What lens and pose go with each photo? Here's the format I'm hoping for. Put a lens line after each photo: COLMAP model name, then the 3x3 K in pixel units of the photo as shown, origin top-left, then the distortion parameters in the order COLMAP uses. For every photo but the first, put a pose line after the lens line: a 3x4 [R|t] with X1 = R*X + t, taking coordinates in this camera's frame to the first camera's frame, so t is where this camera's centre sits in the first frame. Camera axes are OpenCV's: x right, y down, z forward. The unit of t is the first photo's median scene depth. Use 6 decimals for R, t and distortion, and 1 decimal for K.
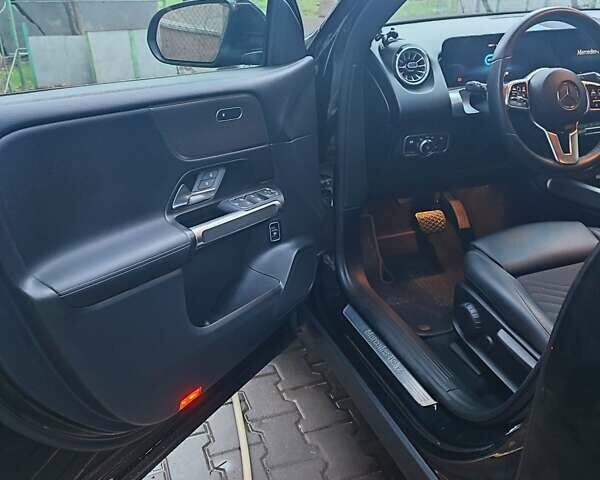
lens RADIAL K [[559.0, 0, 300.0], [0, 559.0, 240.0], [0, 0, 1]] dist [0.000886, 0.007453]
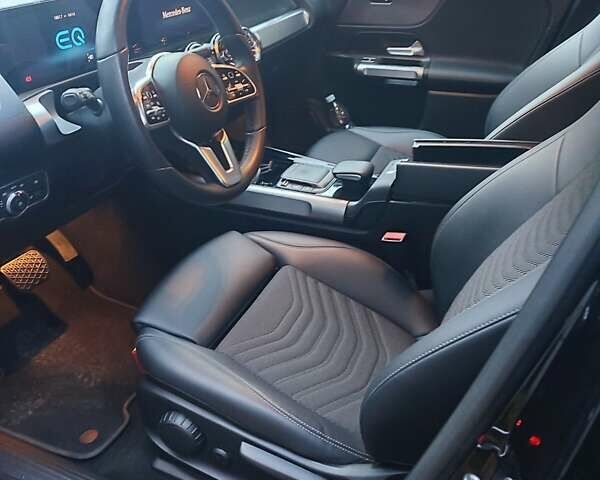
lens RADIAL K [[559.0, 0, 300.0], [0, 559.0, 240.0], [0, 0, 1]] dist [0.000886, 0.007453]
pose [[0.670009, -0.332534, 0.663708, 0.021259], [0.250307, 0.942902, 0.219733, -0.186530], [-0.698880, 0.018908, 0.714989, 0.373585]]
